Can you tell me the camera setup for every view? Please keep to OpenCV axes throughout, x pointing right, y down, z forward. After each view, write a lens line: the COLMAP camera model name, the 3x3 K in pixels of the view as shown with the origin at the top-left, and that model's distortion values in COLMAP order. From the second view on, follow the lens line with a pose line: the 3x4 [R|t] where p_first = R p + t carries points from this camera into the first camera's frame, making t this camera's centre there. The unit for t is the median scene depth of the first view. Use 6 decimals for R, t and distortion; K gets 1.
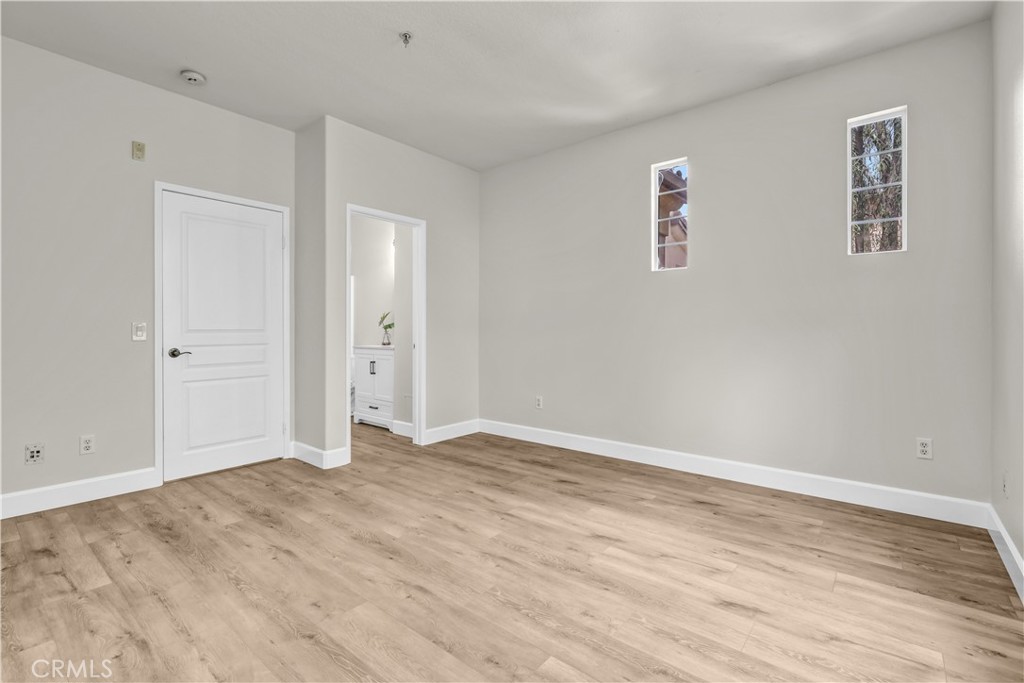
lens RADIAL K [[464.2, 0, 509.4], [0, 464.2, 332.5], [0, 0, 1]] dist [0.000952, 0.000368]
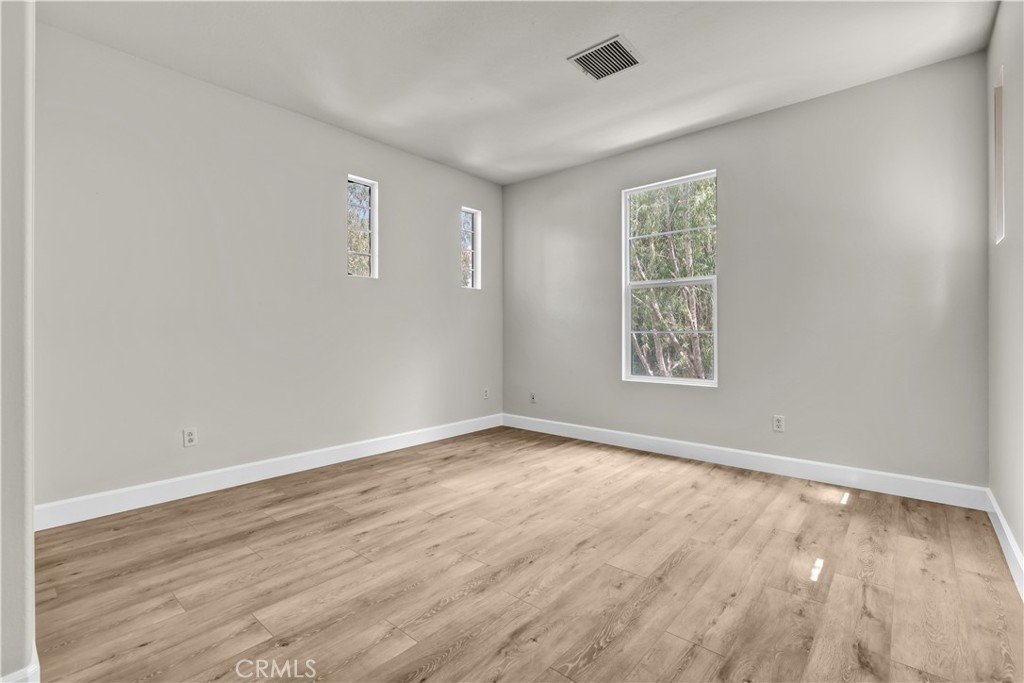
lens RADIAL K [[464.2, 0, 509.2], [0, 464.2, 340.3], [0, 0, 1]] dist [0.000952, 0.000368]
pose [[0.018376, -0.015776, 0.999707, -1.012078], [0.004039, 0.999869, 0.015704, -0.006545], [-0.999823, 0.003750, 0.018437, 0.831949]]
